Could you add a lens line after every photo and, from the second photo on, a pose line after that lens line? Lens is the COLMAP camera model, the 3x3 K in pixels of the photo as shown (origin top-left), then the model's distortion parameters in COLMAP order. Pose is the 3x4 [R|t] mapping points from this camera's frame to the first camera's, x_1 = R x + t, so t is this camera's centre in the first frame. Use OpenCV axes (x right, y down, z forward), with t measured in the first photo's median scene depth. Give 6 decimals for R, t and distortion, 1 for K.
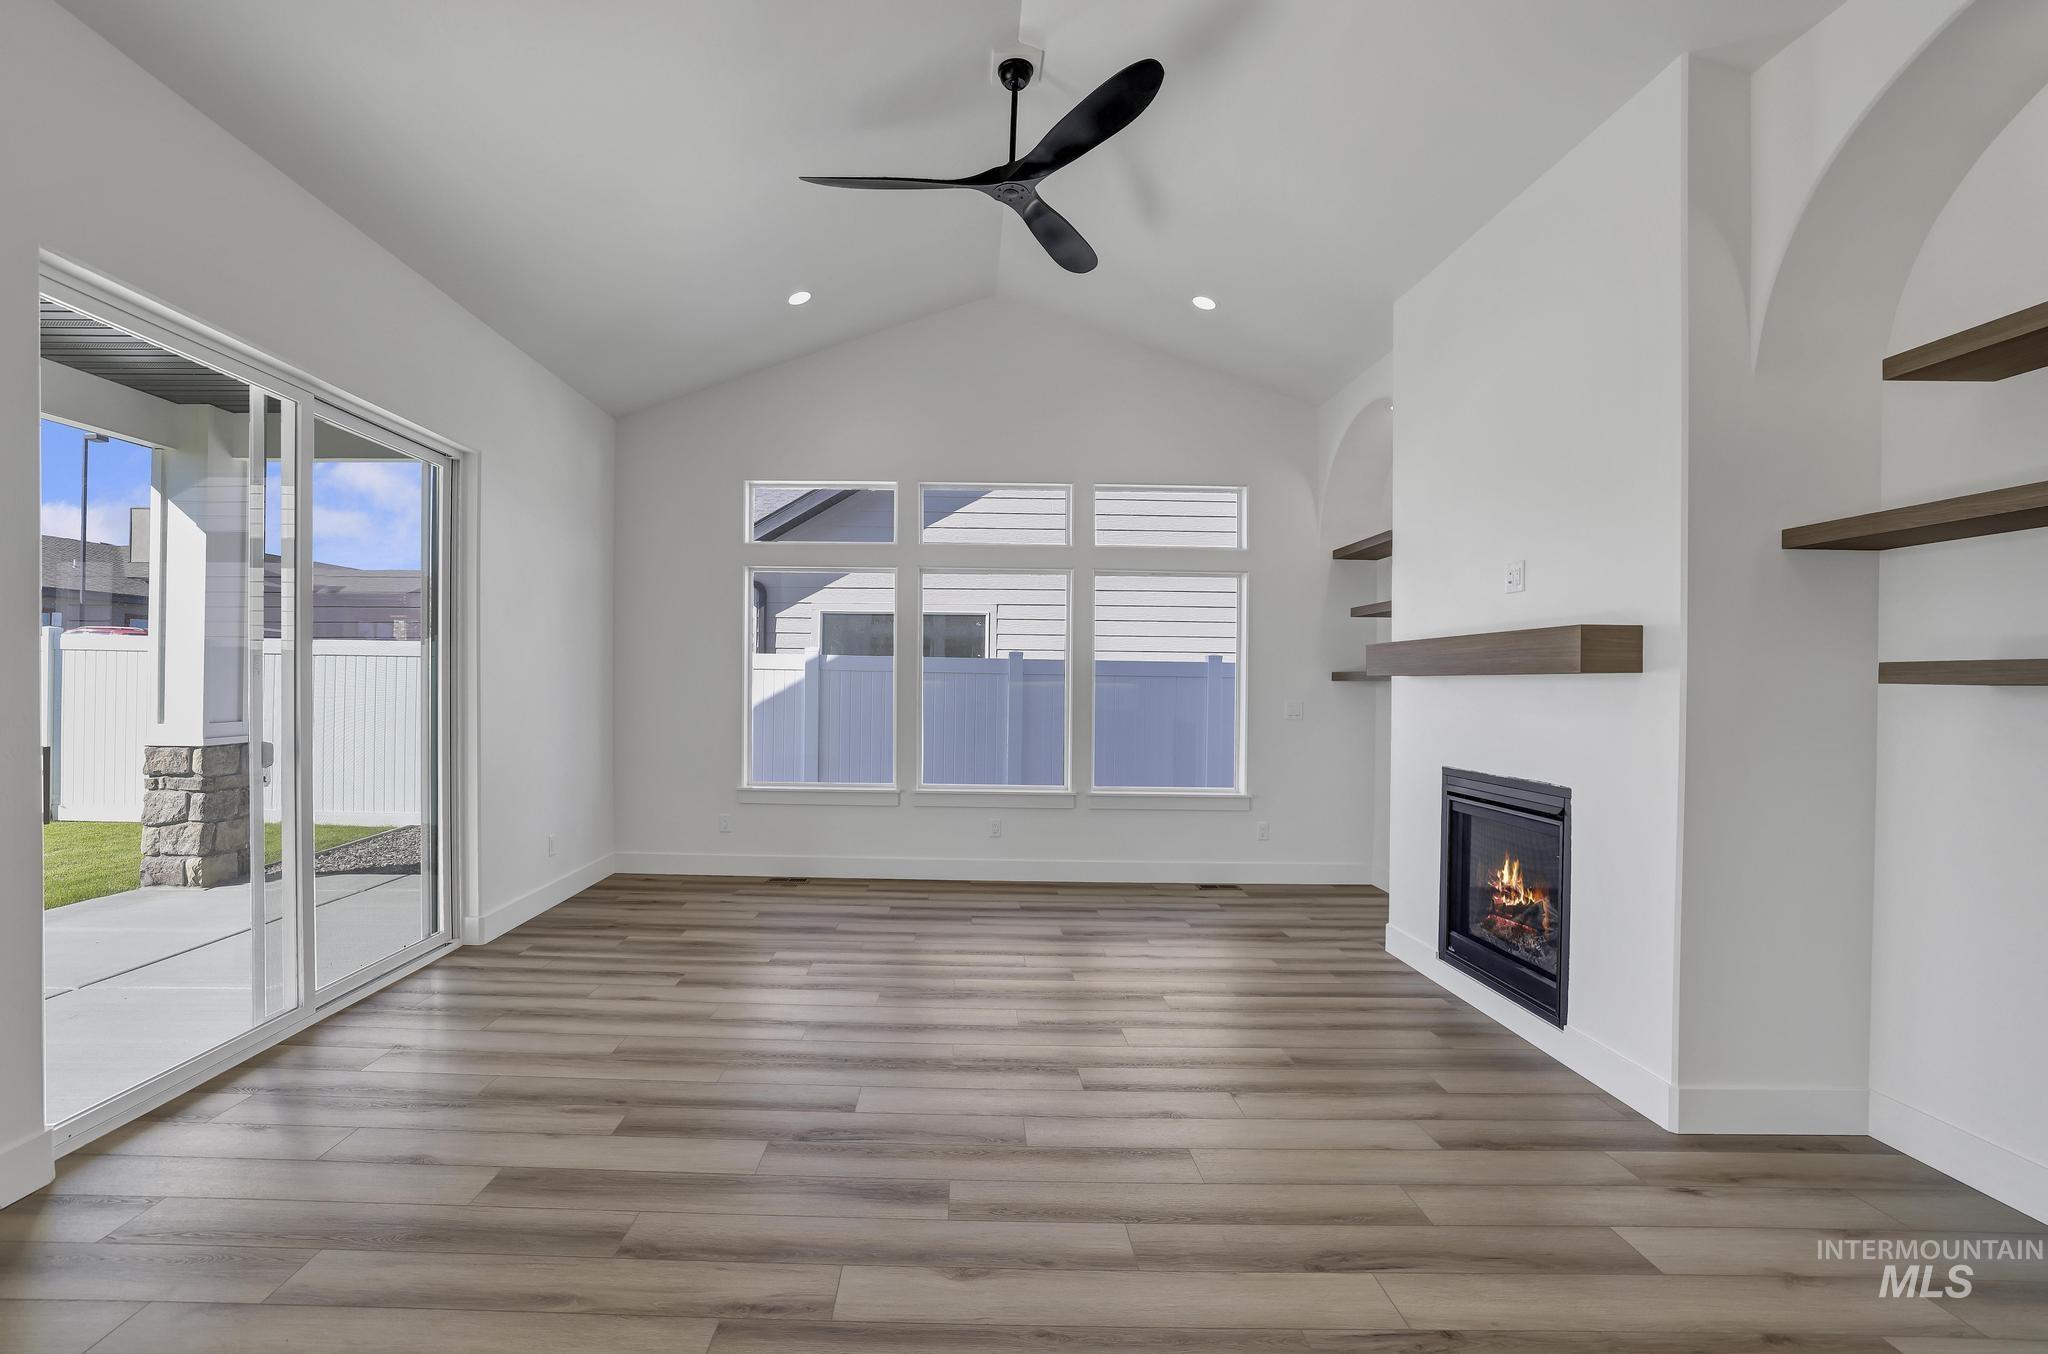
lens RADIAL K [[912.8, 0, 953.7], [0, 912.8, 683.2], [0, 0, 1]] dist [-0.020436, 0.019477]
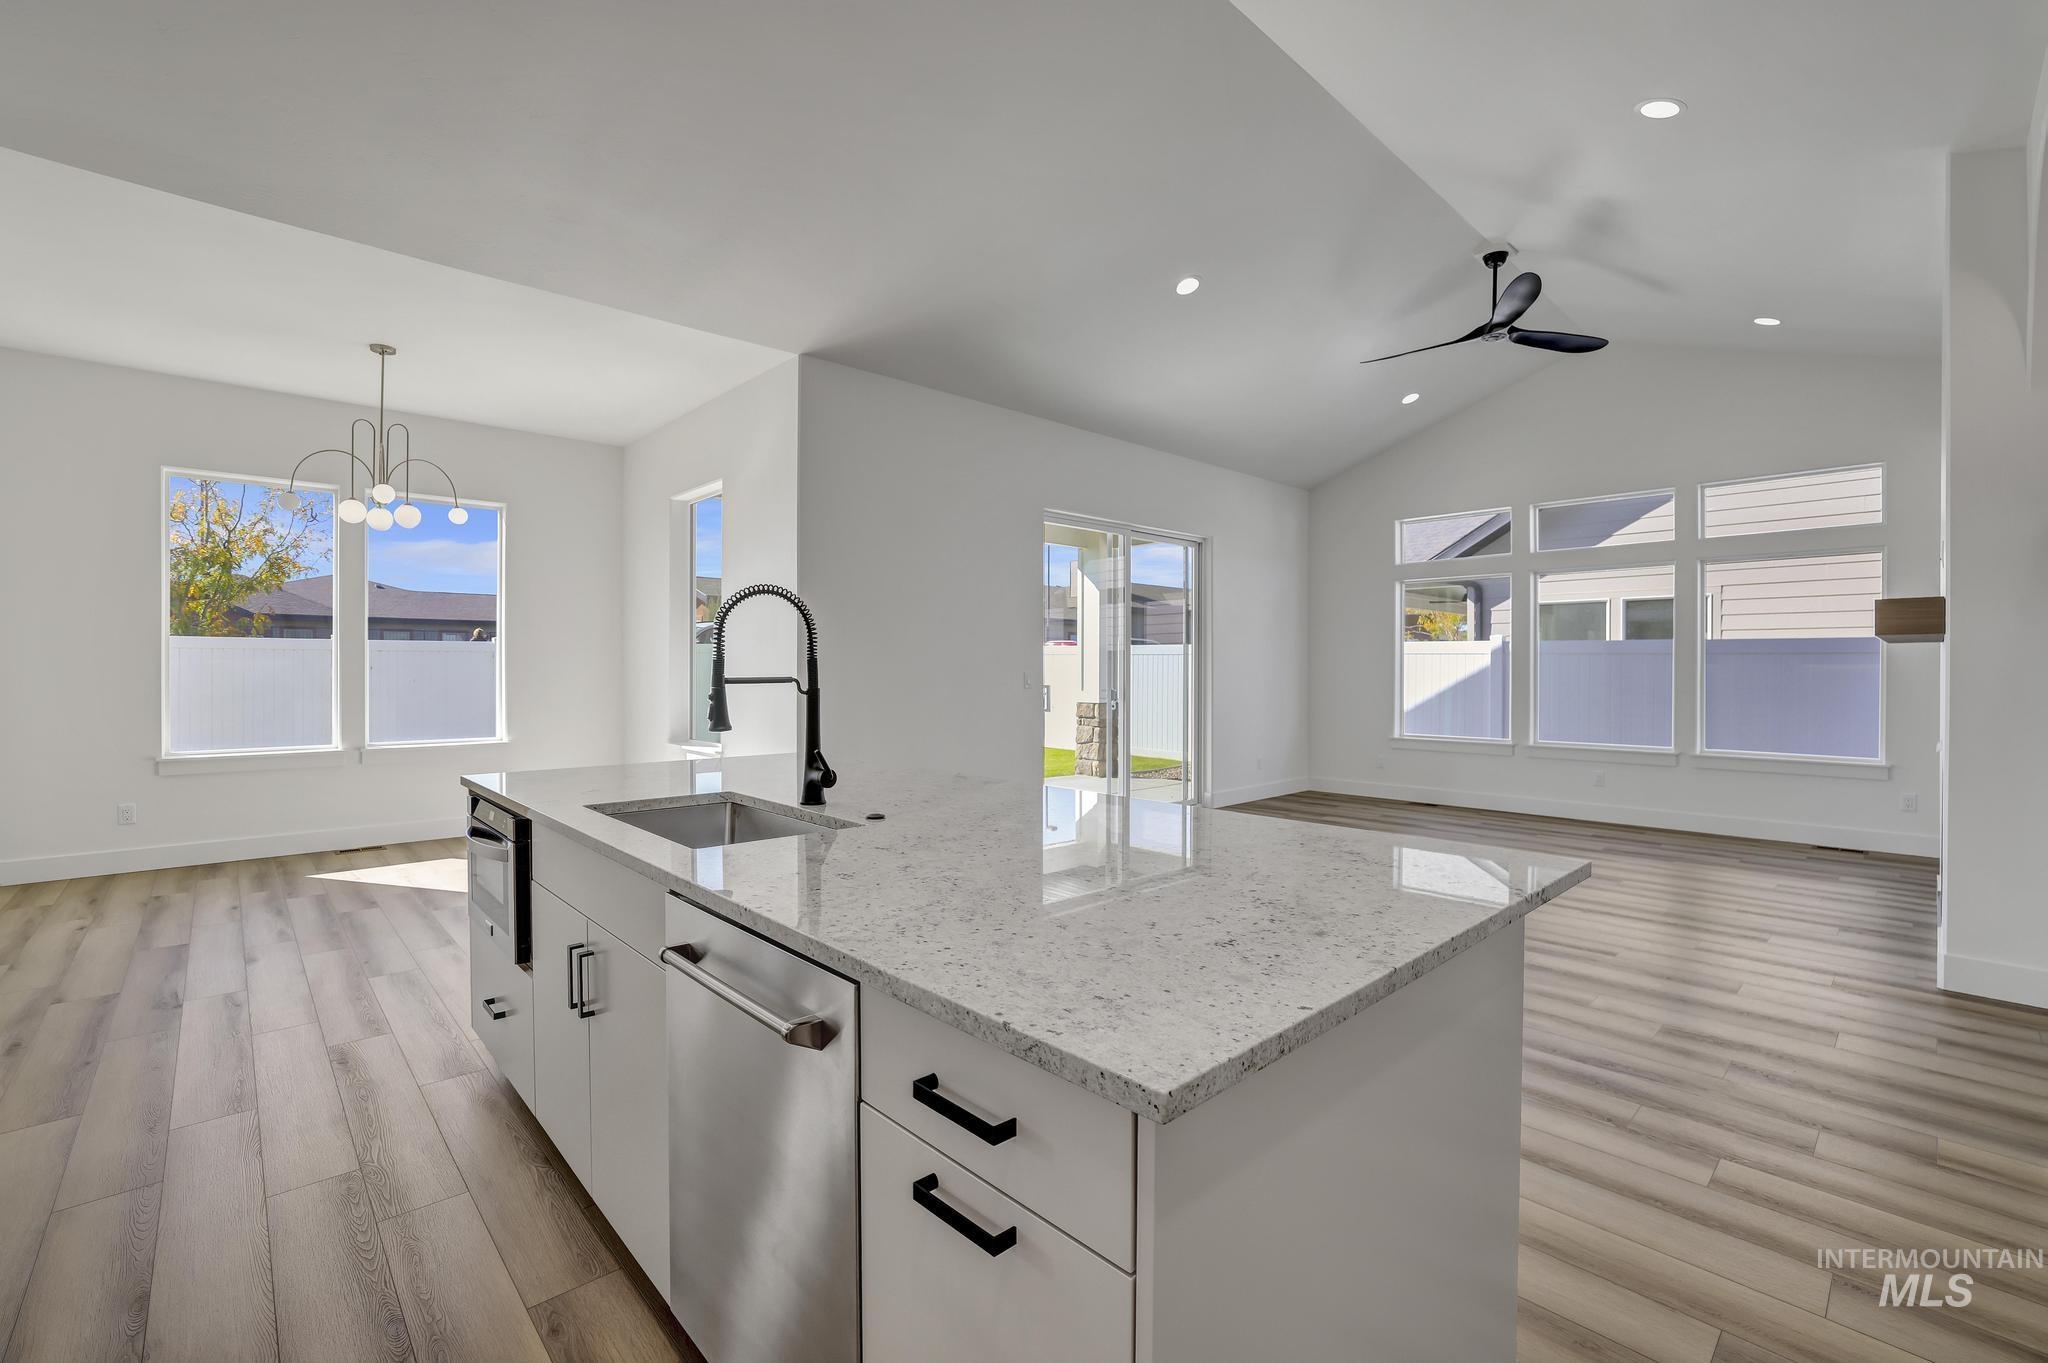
lens RADIAL K [[883.4, 0, 999.4], [0, 883.4, 672.7], [0, 0, 1]] dist [-0.034508, 0.021697]
pose [[0.685304, -0.012781, -0.728145, 0.427827], [0.007929, 0.999918, -0.010089, 0.026508], [0.728214, 0.001140, 0.685349, -0.473846]]
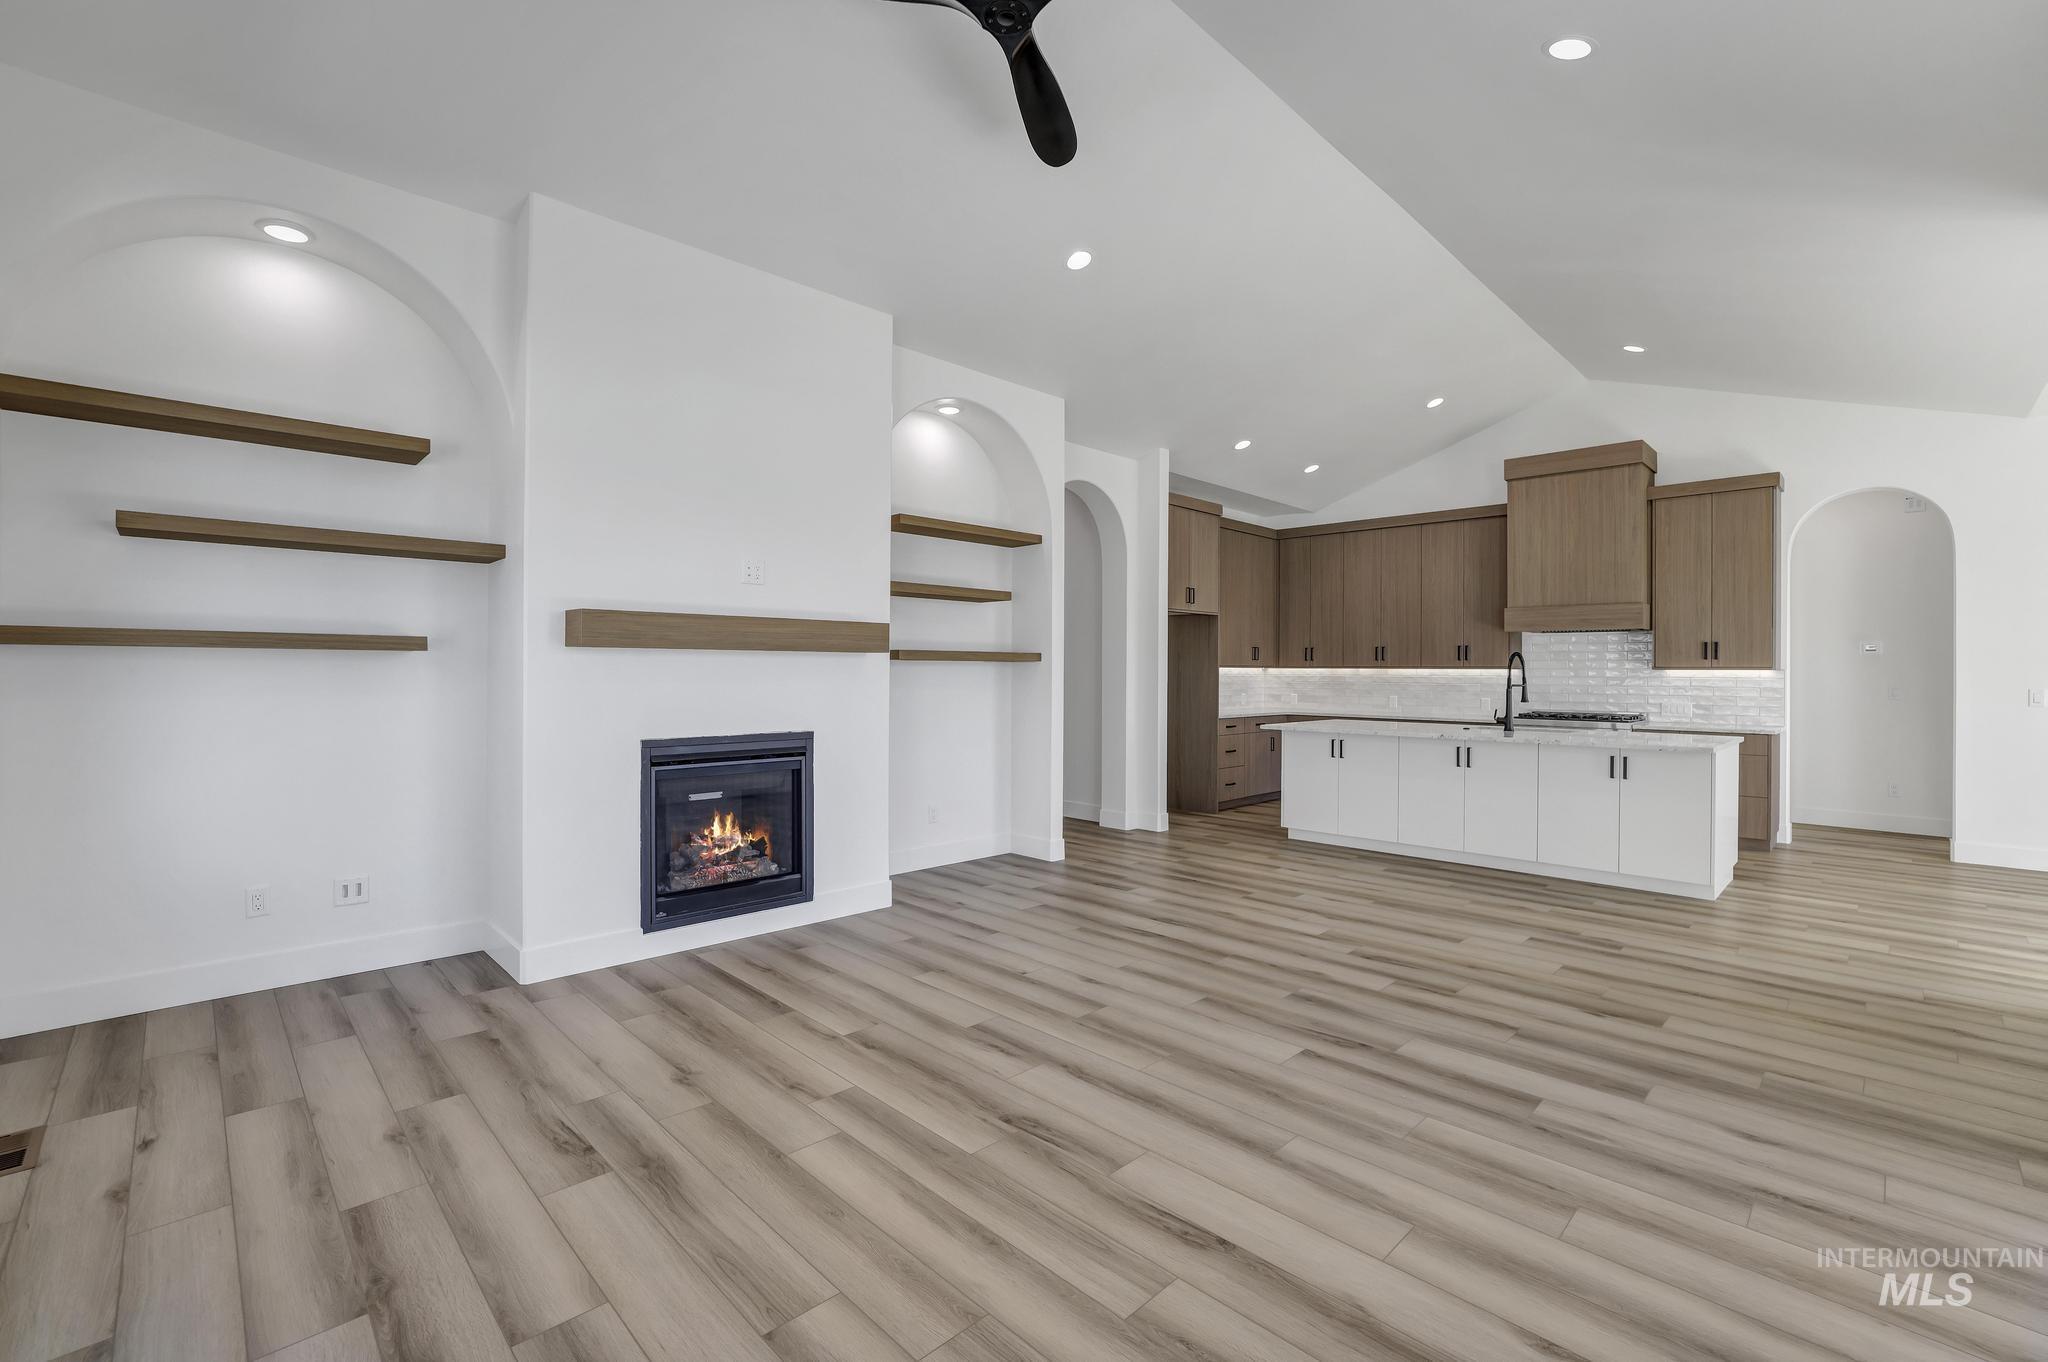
lens RADIAL K [[886.2, 0, 1015.4], [0, 886.2, 672.6], [0, 0, 1]] dist [-0.053513, 0.020802]
pose [[-0.706105, -0.016475, 0.707916, -0.338545], [-0.011249, 0.999864, 0.012050, 0.001804], [-0.708018, 0.000545, -0.706194, 1.120301]]
